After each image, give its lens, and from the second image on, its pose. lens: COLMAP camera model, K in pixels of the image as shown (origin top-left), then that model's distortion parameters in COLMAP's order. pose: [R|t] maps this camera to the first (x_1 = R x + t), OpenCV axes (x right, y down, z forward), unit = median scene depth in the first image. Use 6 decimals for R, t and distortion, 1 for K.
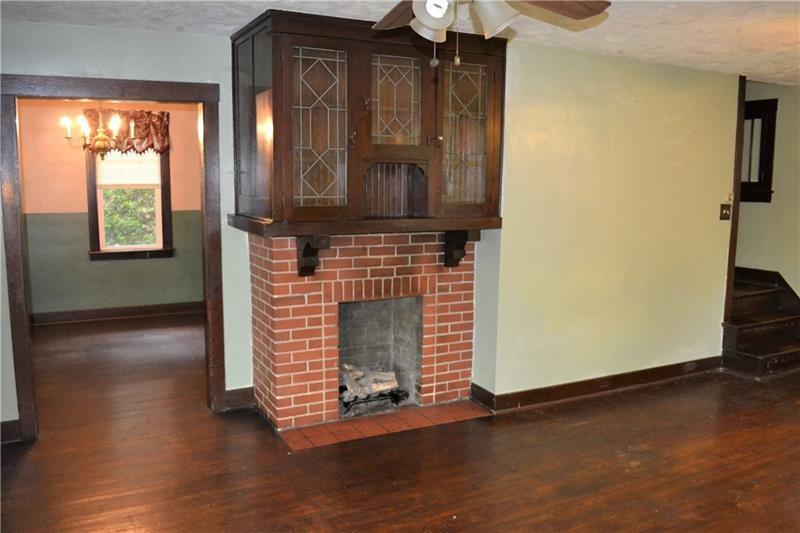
lens RADIAL K [[657.1, 0, 397.0], [0, 657.1, 268.4], [0, 0, 1]] dist [-0.073169, 0.001810]
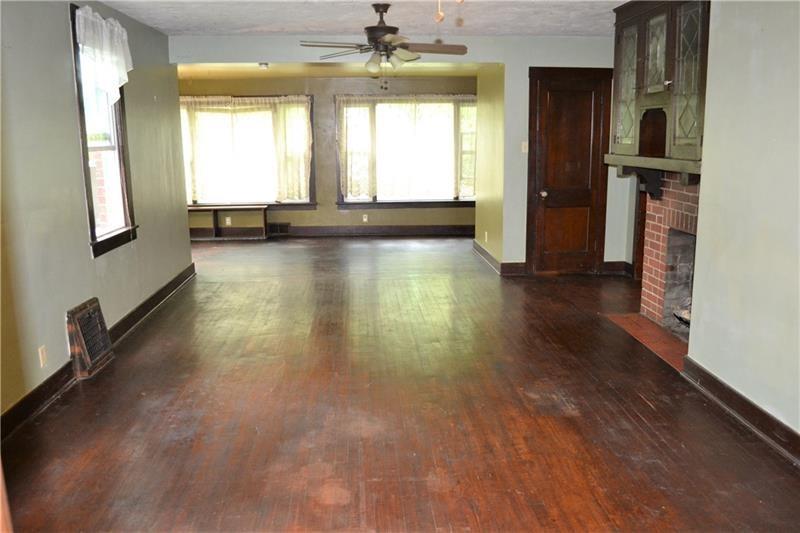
lens RADIAL K [[657.1, 0, 400.0], [0, 657.1, 266.7], [0, 0, 1]] dist [-0.073169, 0.001810]
pose [[-0.405771, 0.179327, -0.896210, 1.136249], [-0.103852, 0.965166, 0.240146, -0.106992], [0.908055, 0.190518, -0.373013, 0.967873]]
